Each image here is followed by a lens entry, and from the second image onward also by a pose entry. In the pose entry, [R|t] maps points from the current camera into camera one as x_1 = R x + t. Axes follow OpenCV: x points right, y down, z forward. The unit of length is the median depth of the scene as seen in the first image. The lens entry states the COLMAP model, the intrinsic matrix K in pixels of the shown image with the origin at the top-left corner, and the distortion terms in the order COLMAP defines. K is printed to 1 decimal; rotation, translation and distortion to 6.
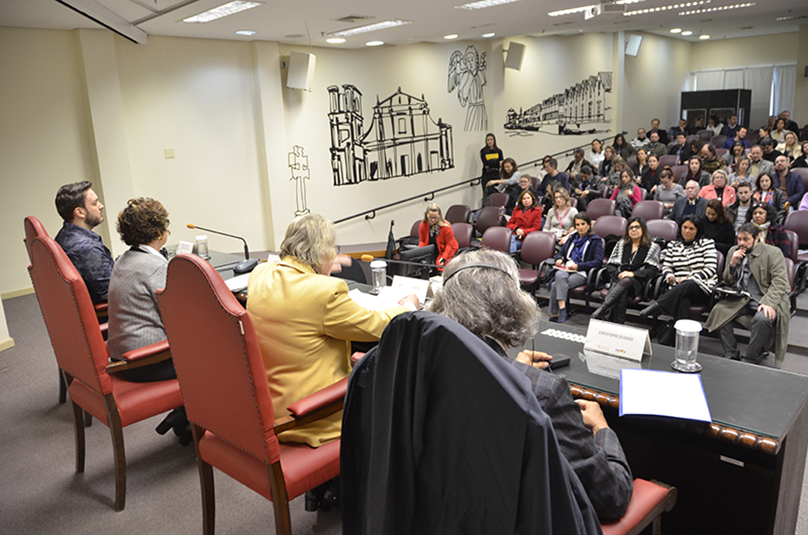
lens RADIAL K [[606.5, 0, 404.0], [0, 606.5, 267.5], [0, 0, 1]] dist [-0.065274, 0.000227]
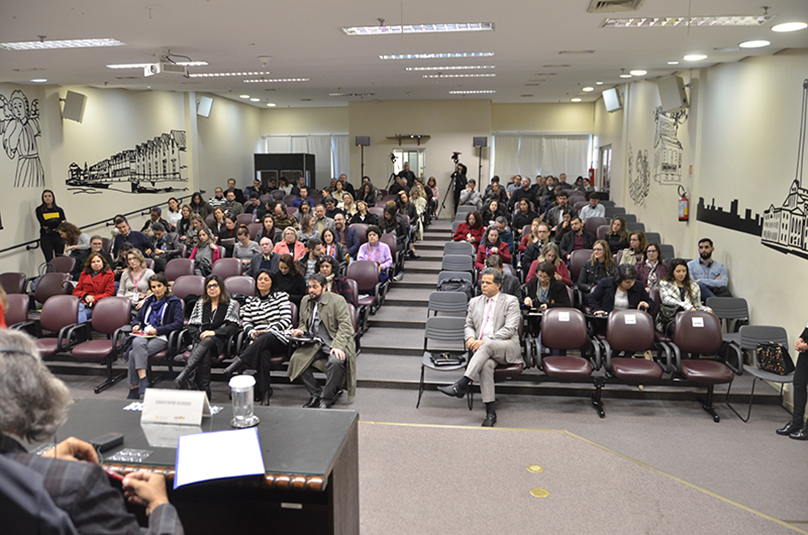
lens RADIAL K [[618.2, 0, 404.0], [0, 618.2, 267.5], [0, 0, 1]] dist [-0.049295, 0.008587]
pose [[0.793811, -0.045819, 0.606436, 0.015145], [0.104433, 0.992616, -0.061703, -0.000487], [-0.599130, 0.112312, 0.792735, -0.004997]]
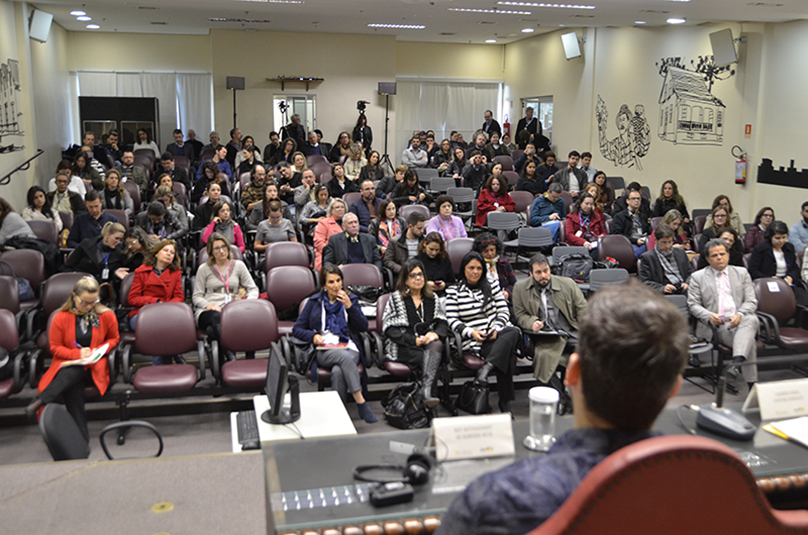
lens RADIAL K [[790.3, 0, 409.8], [0, 790.3, 276.2], [0, 0, 1]] dist [-0.032358, -0.004196]
pose [[0.514220, -0.106518, 0.851018, -0.410114], [0.162042, 0.986453, 0.025557, -0.077642], [-0.842212, 0.124759, 0.524514, 0.394588]]
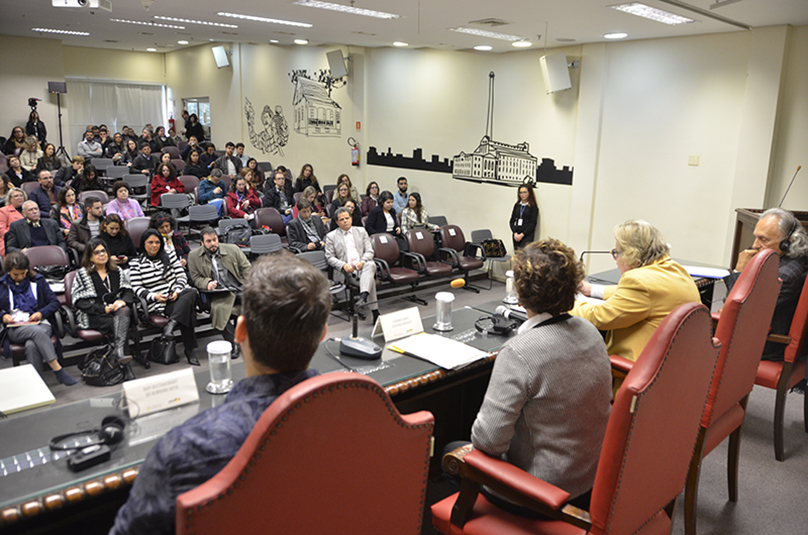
lens RADIAL K [[618.2, 0, 404.0], [0, 618.2, 267.5], [0, 0, 1]] dist [-0.049295, 0.008587]
pose [[0.066453, -0.171781, 0.982891, -0.402998], [0.202546, 0.966882, 0.155288, -0.078826], [-0.977015, 0.188762, 0.099046, 0.396104]]
